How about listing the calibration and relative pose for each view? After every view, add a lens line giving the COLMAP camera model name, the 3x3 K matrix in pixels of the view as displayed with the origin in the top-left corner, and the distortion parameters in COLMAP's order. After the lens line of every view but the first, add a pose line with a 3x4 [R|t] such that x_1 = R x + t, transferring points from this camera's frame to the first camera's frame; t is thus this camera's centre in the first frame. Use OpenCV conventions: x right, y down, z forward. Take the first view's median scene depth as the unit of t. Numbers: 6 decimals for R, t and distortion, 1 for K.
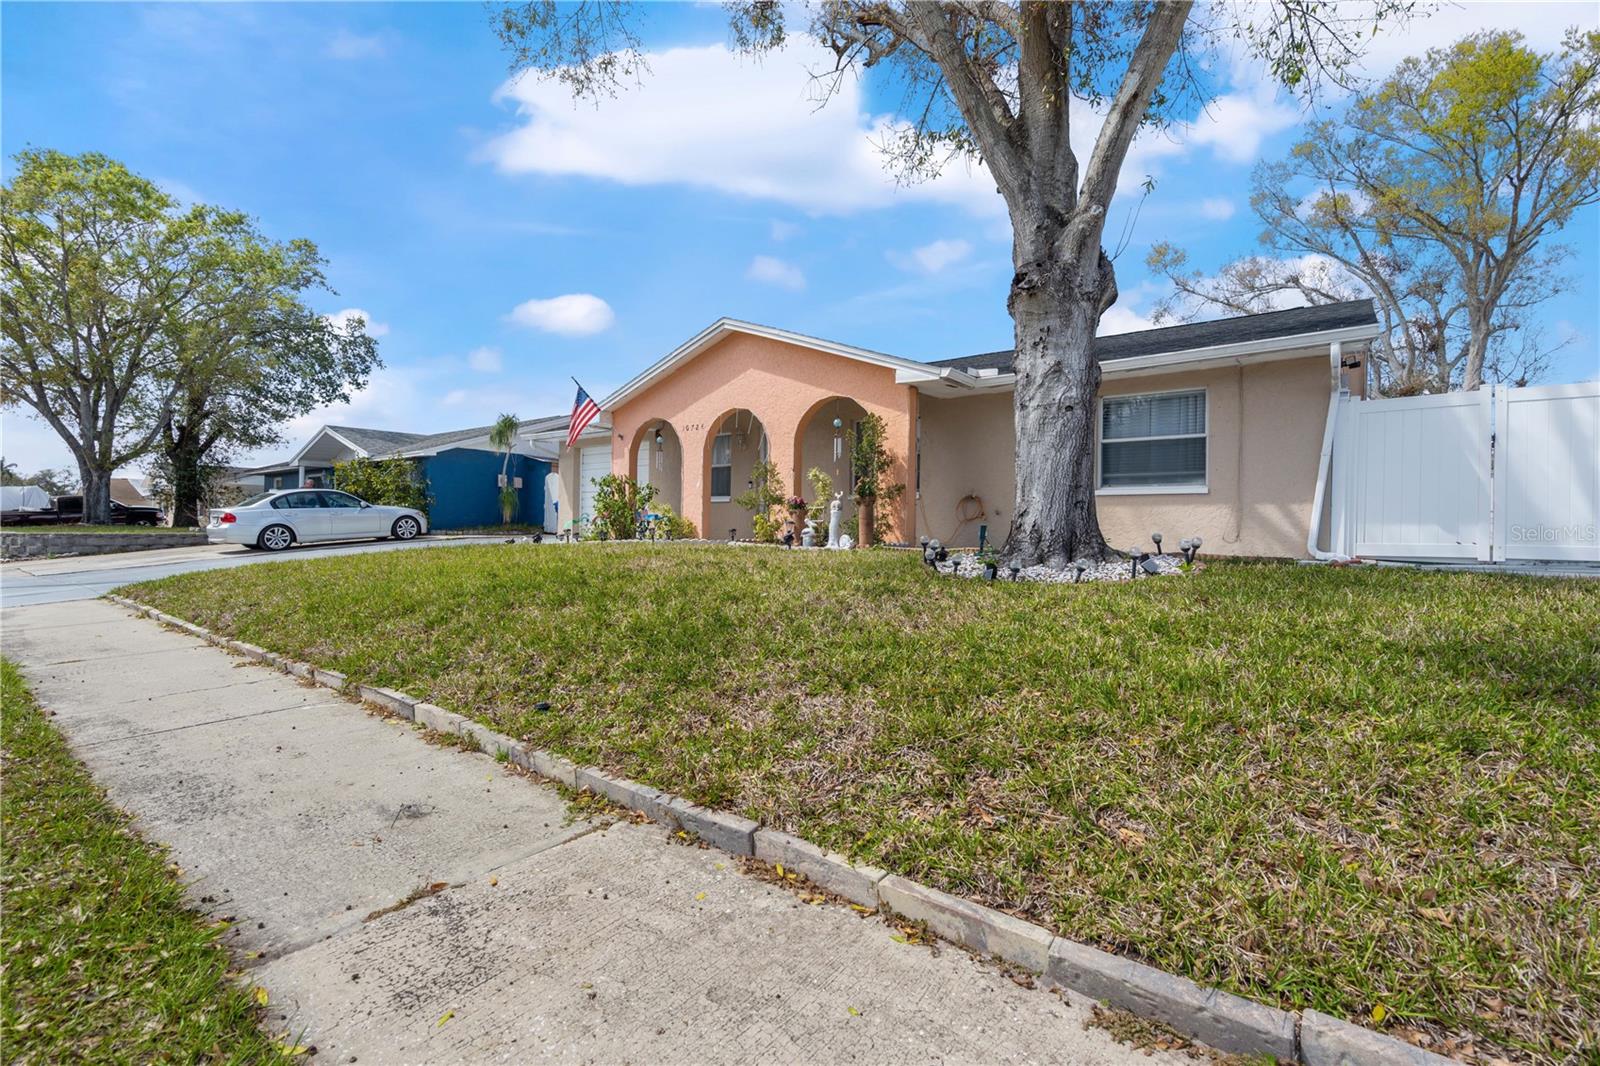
lens RADIAL K [[728.0, 0, 785.7], [0, 728.0, 532.5], [0, 0, 1]] dist [-0.005893, 0.001829]
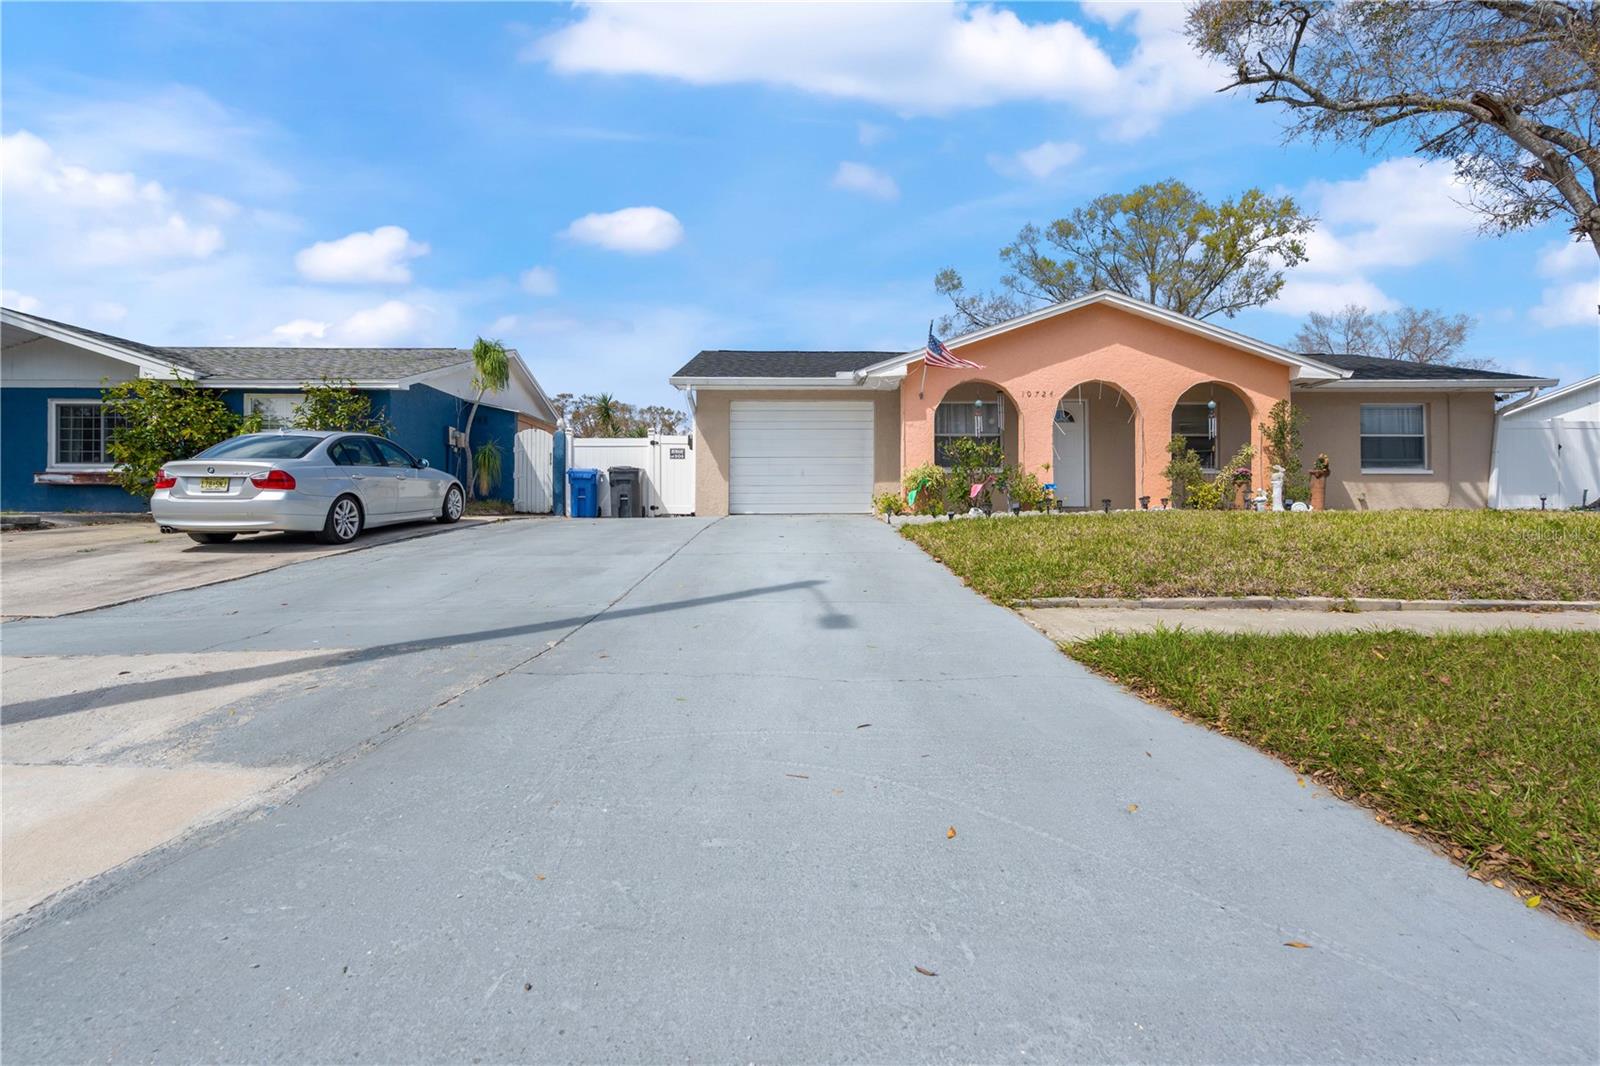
lens RADIAL K [[728.0, 0, 797.9], [0, 728.0, 508.2], [0, 0, 1]] dist [-0.005893, 0.001829]
pose [[0.779242, -0.004561, 0.626706, -1.170693], [0.010677, 0.999925, -0.005999, 0.010257], [-0.626632, 0.011366, 0.779232, 0.540687]]
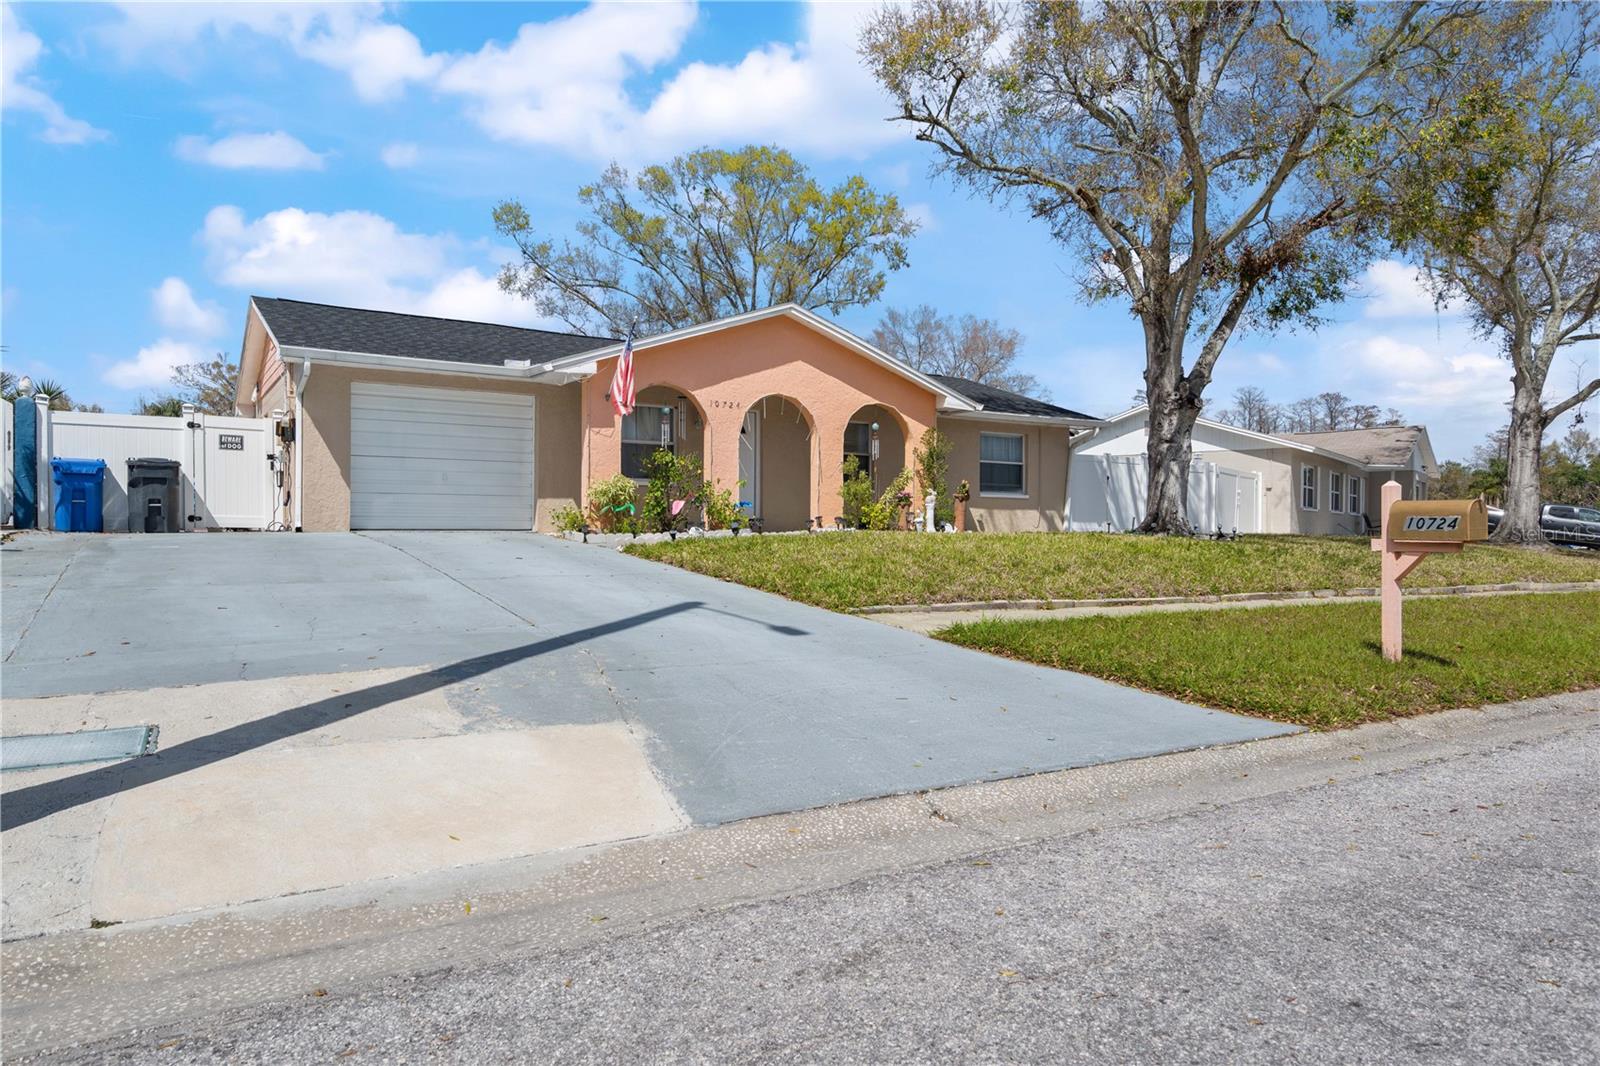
lens RADIAL K [[1033.1, 0, 785.7], [0, 1033.1, 535.6], [0, 0, 1]] dist [0.002083, -0.001209]
pose [[0.342209, -0.013096, 0.939533, -1.562090], [-0.001993, 0.999891, 0.014663, -0.001881], [-0.939622, -0.006890, 0.342146, 0.588649]]
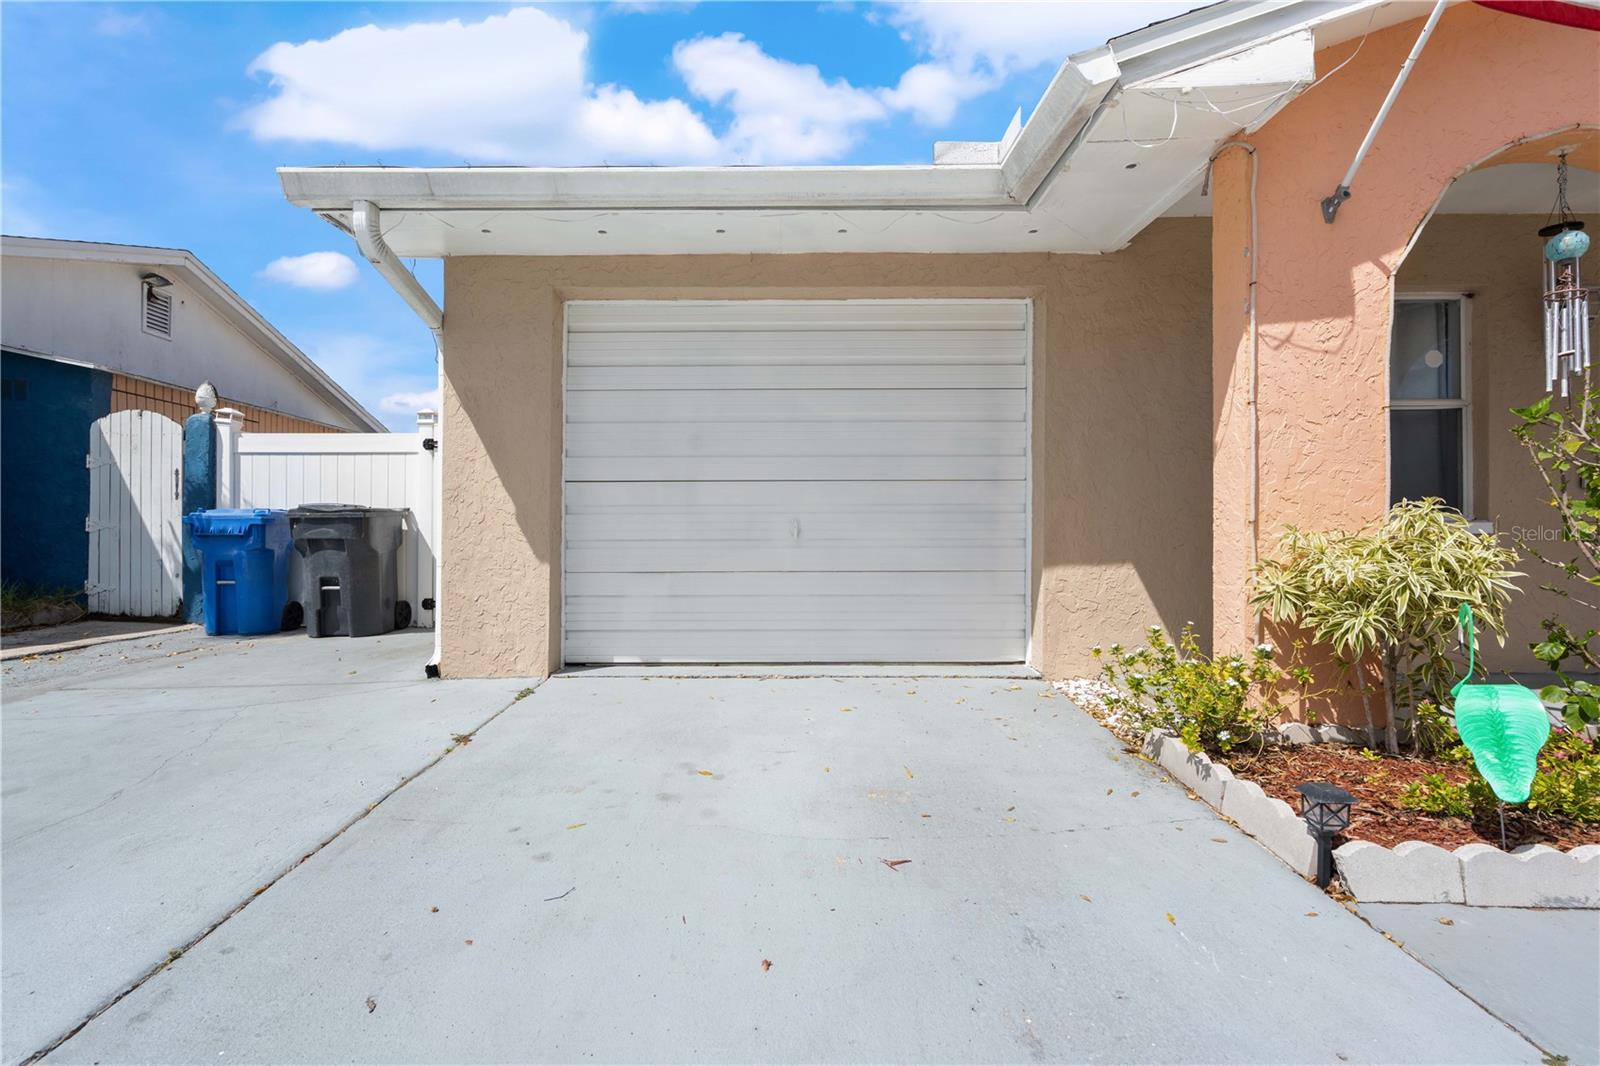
lens RADIAL K [[728.0, 0, 776.8], [0, 728.0, 539.0], [0, 0, 1]] dist [-0.005893, 0.001829]
pose [[0.790208, -0.013766, 0.612684, -0.611206], [0.010435, 0.999905, 0.009008, -0.059068], [-0.612749, -0.000725, 0.790277, 1.229780]]
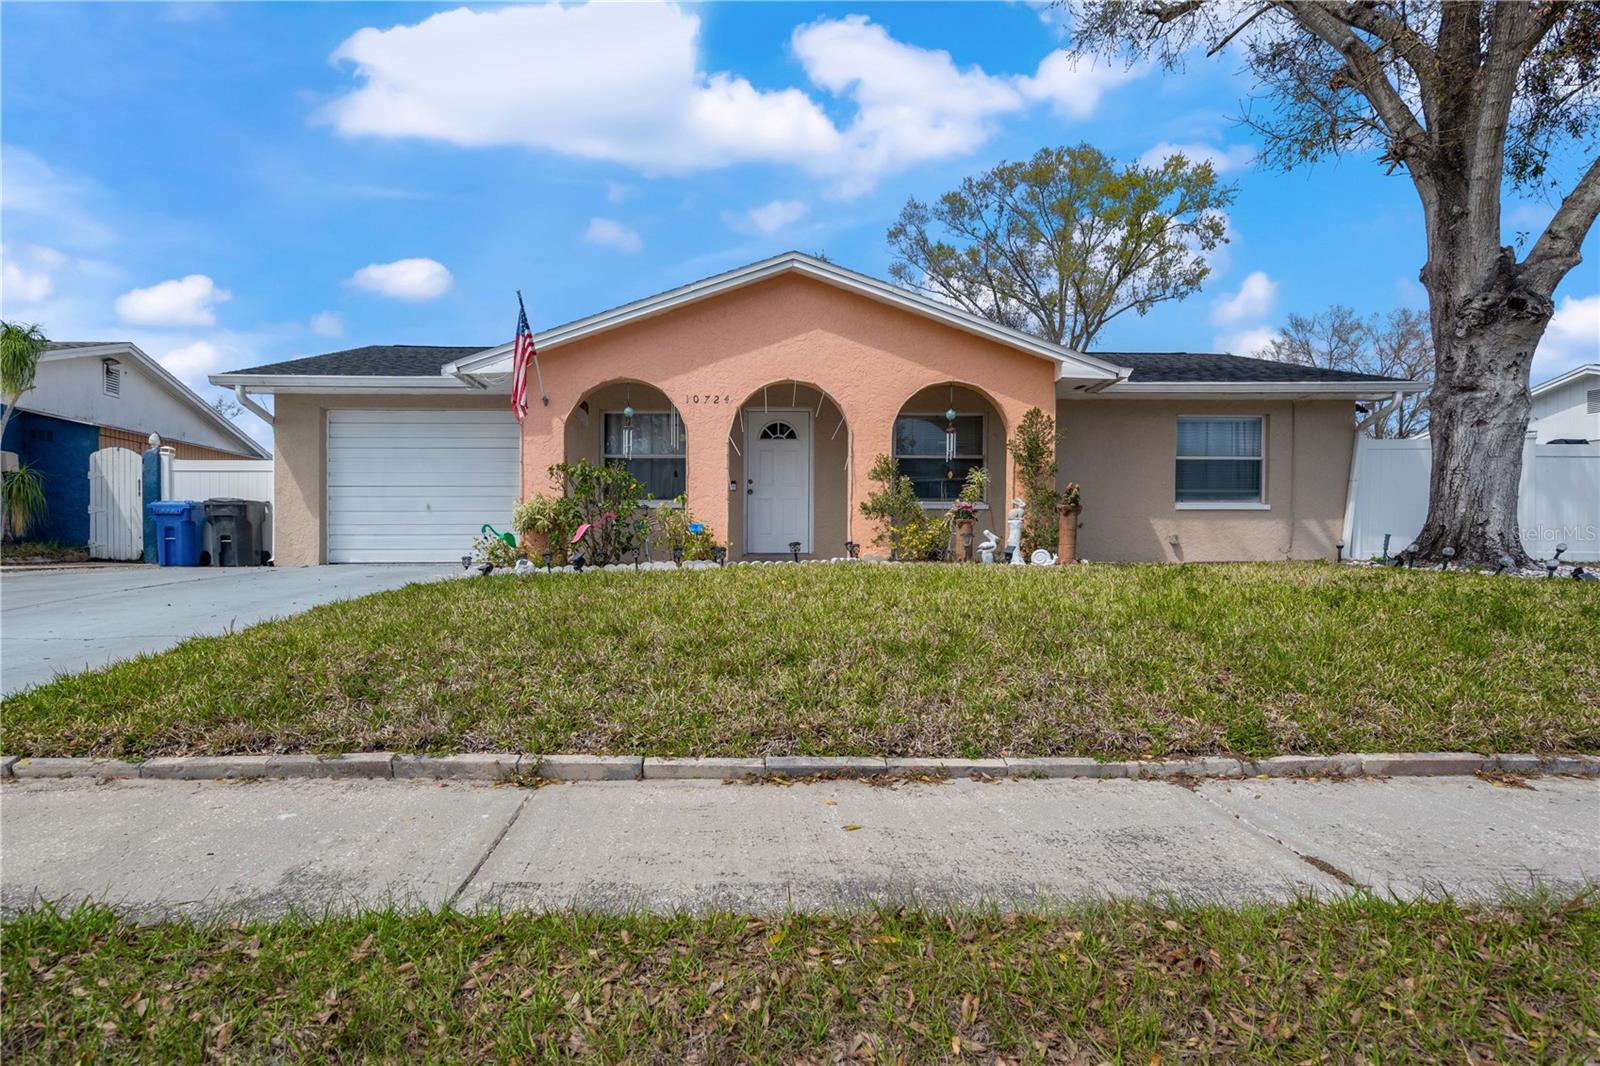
lens RADIAL K [[831.8, 0, 774.9], [0, 831.8, 569.3], [0, 0, 1]] dist [-0.000580, 0.002858]
pose [[0.765550, -0.023689, 0.642940, -0.711475], [0.010788, 0.999654, 0.023986, -0.000249], [-0.643286, -0.011426, 0.765541, 0.416104]]
